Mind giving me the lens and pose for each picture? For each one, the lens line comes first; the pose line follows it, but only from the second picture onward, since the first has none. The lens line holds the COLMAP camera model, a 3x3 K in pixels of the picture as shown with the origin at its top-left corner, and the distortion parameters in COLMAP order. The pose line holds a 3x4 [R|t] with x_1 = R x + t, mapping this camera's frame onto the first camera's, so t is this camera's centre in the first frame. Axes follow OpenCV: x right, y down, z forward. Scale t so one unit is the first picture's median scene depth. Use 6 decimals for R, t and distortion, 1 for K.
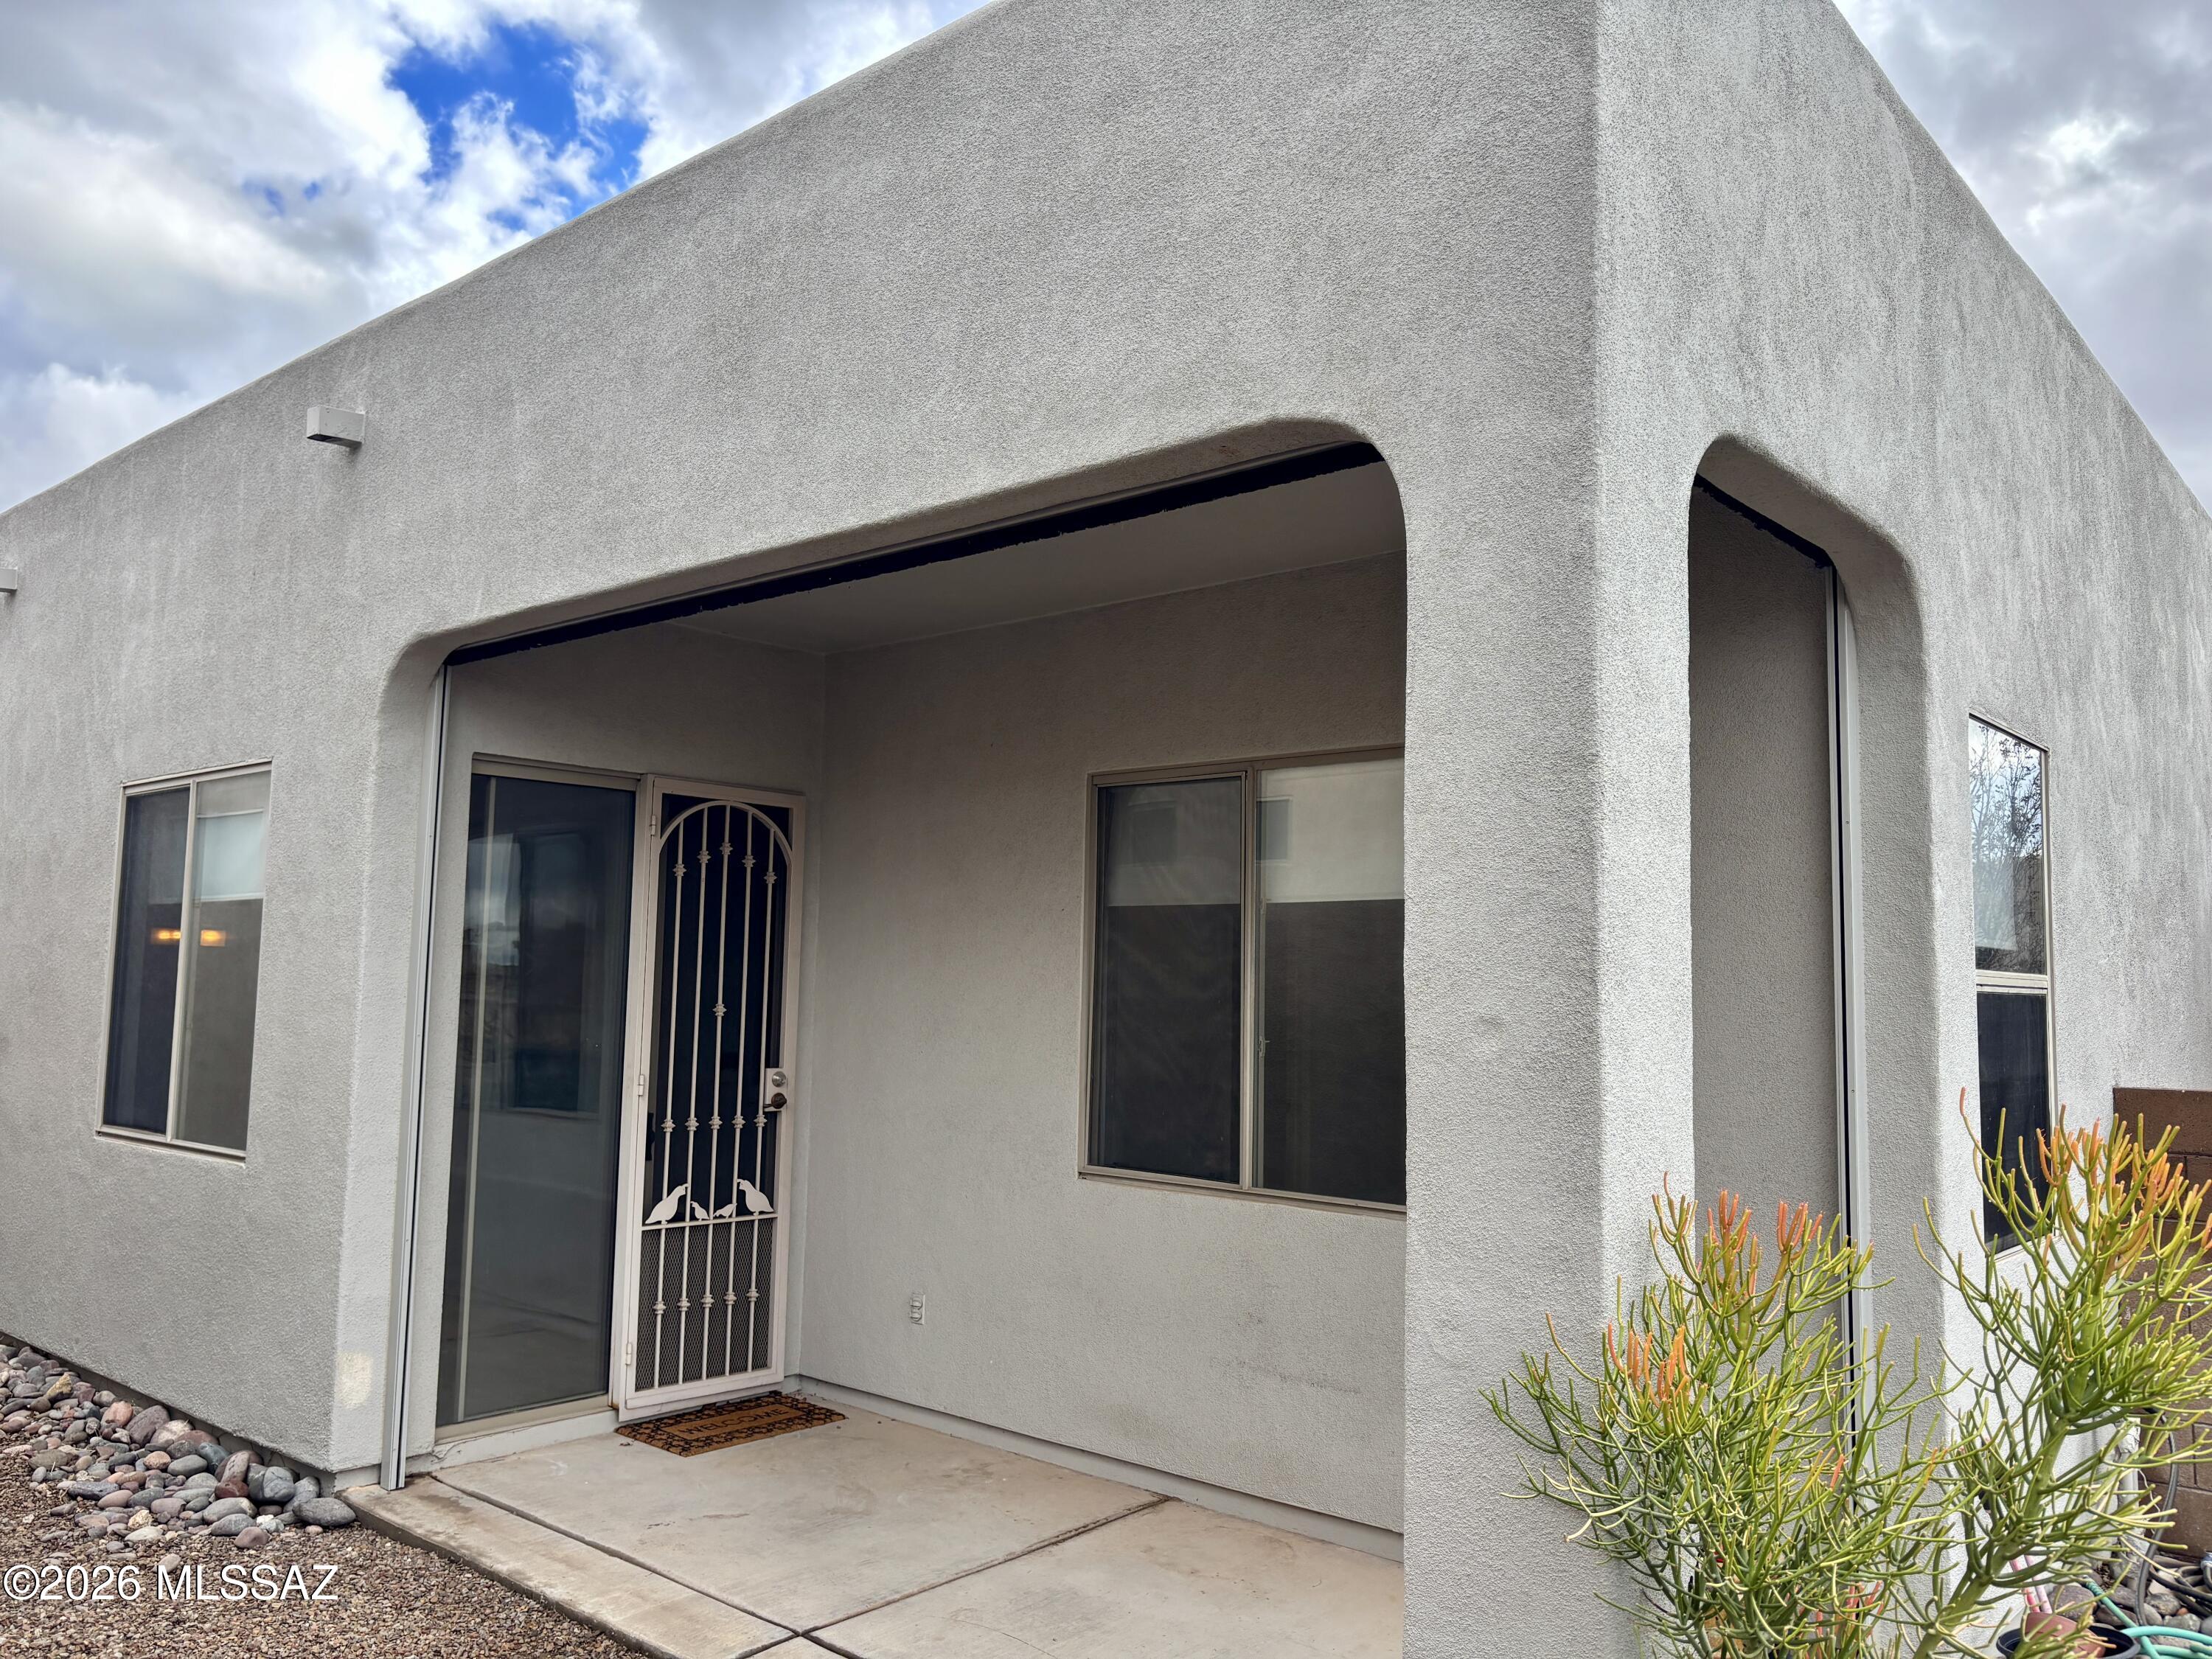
lens RADIAL K [[1671.9, 0, 1106.5], [0, 1671.9, 833.8], [0, 0, 1]] dist [0.064239, -0.069306]
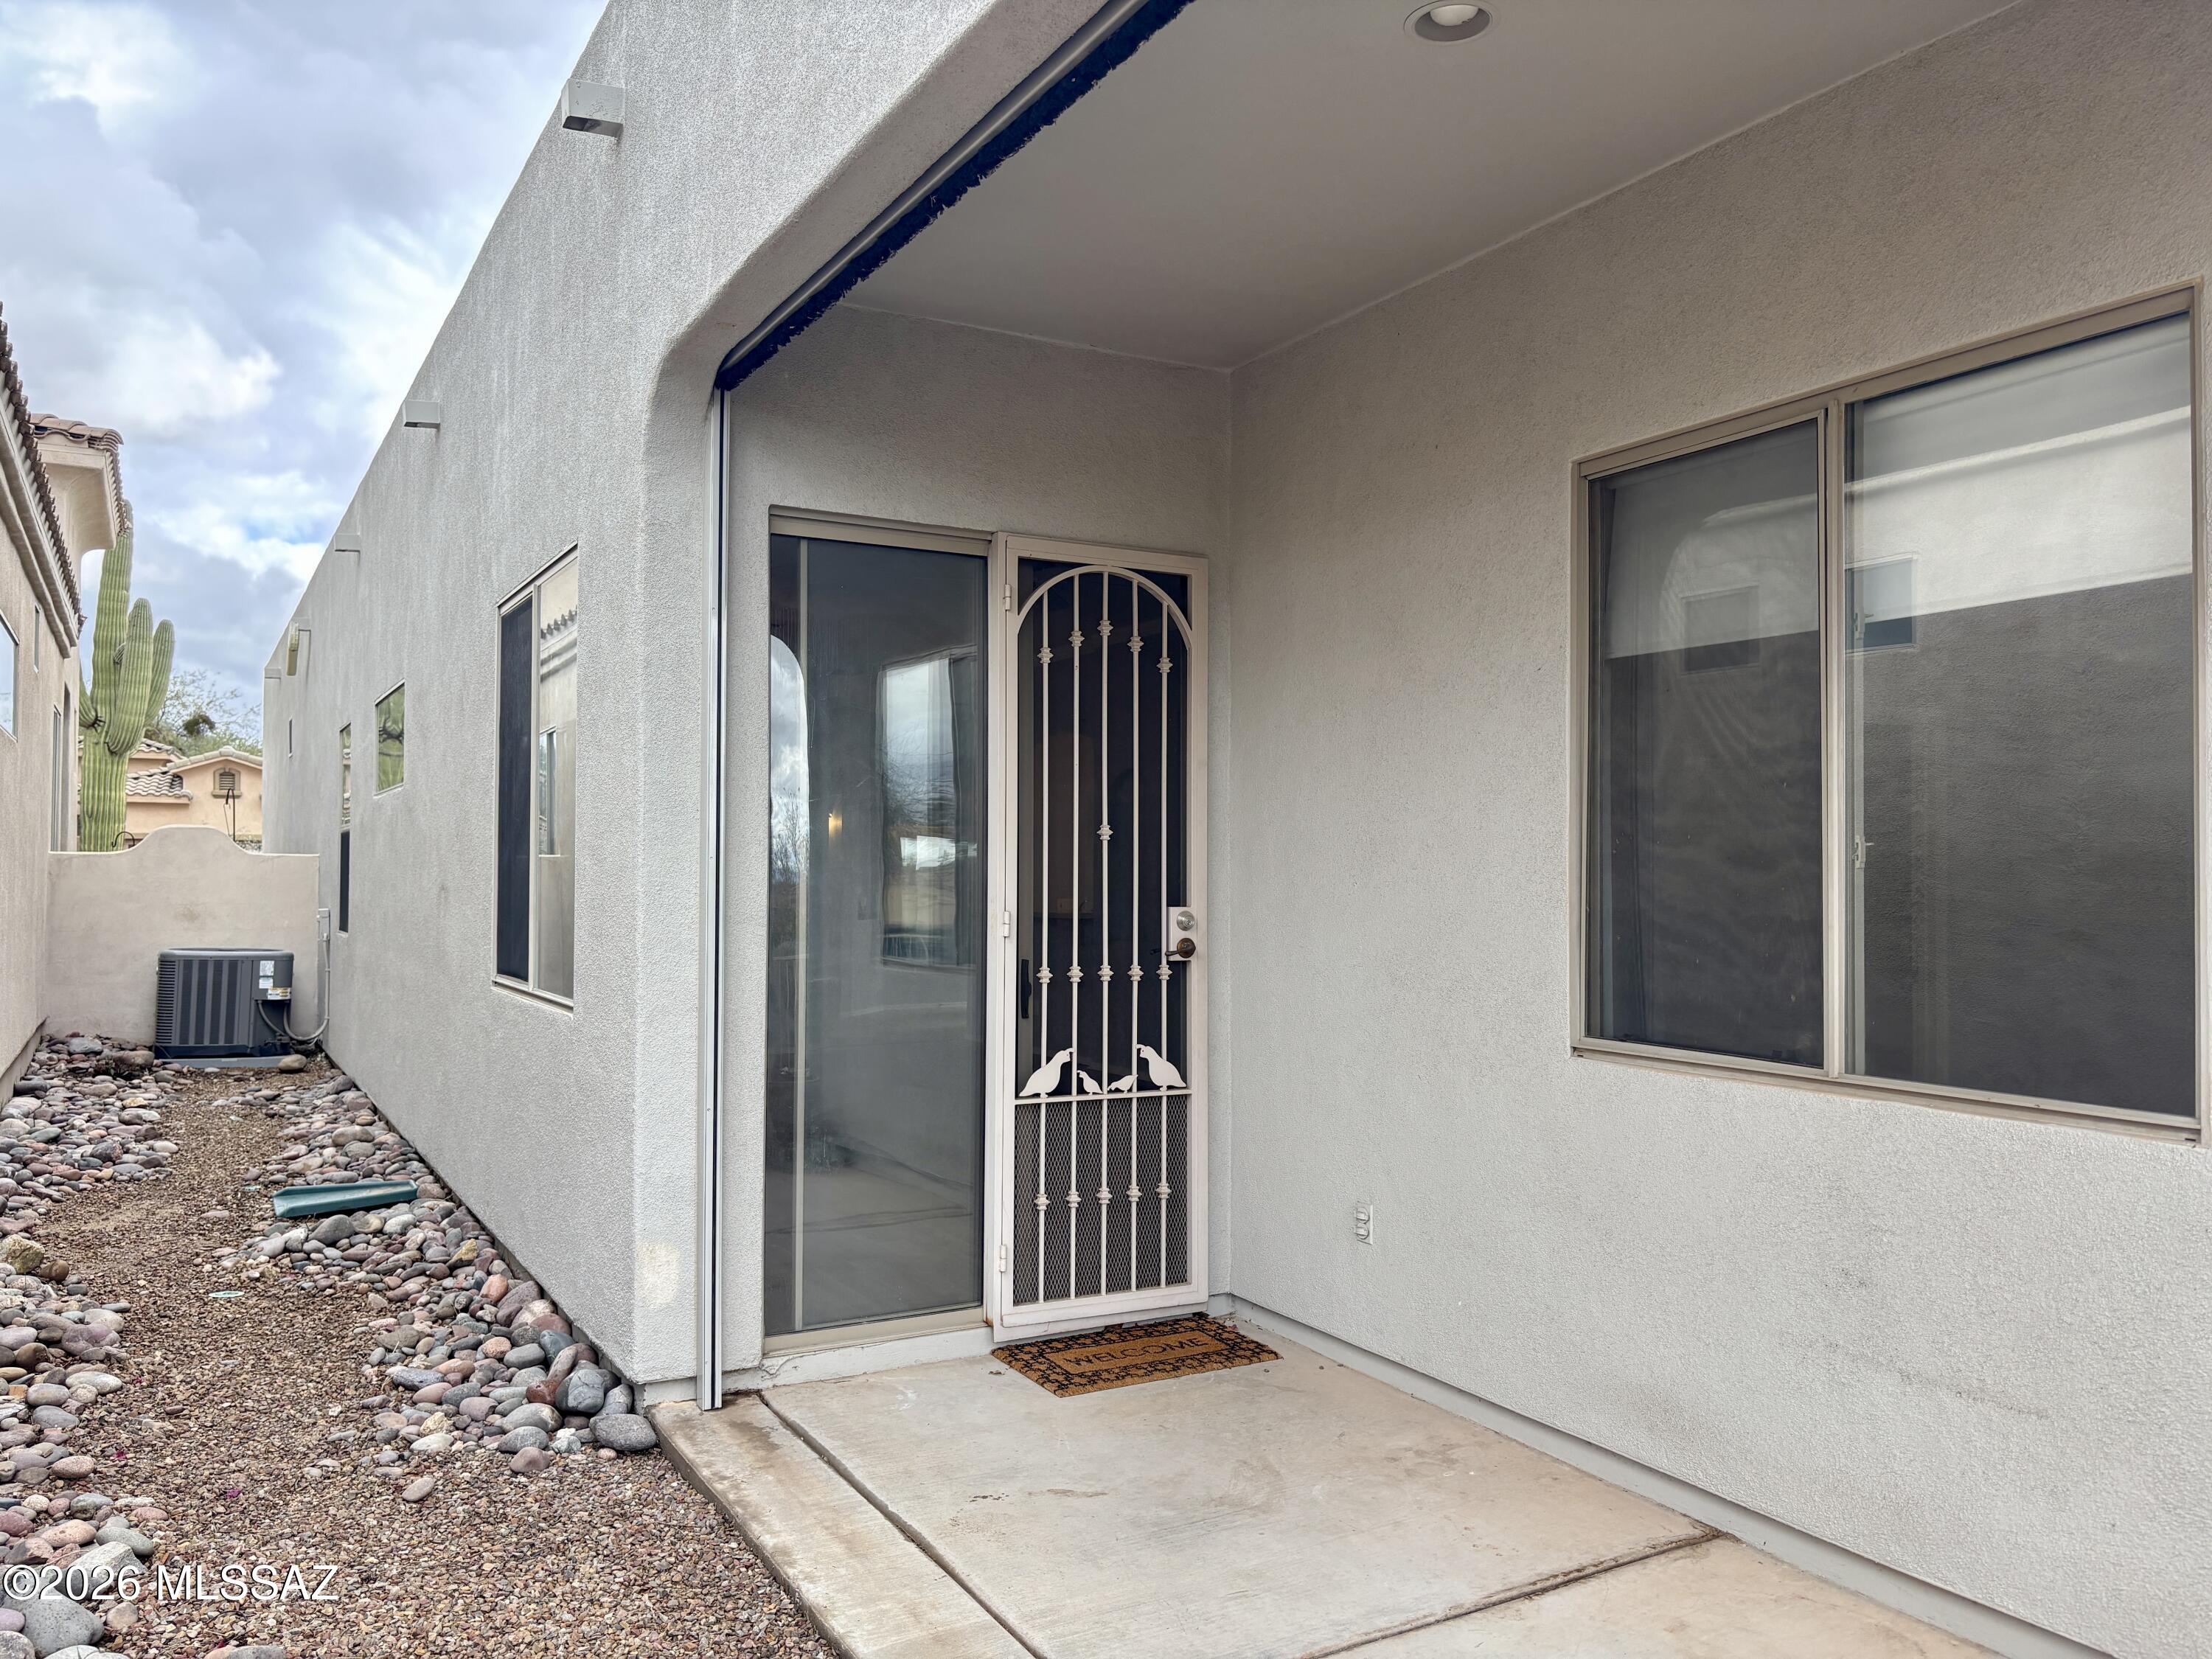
lens RADIAL K [[1671.9, 0, 1123.3], [0, 1671.9, 822.3], [0, 0, 1]] dist [0.064239, -0.069306]
pose [[0.945459, -0.024207, -0.324840, 0.037350], [0.043719, 0.997642, 0.052902, 0.068683], [0.322794, -0.064218, 0.944288, 0.306555]]
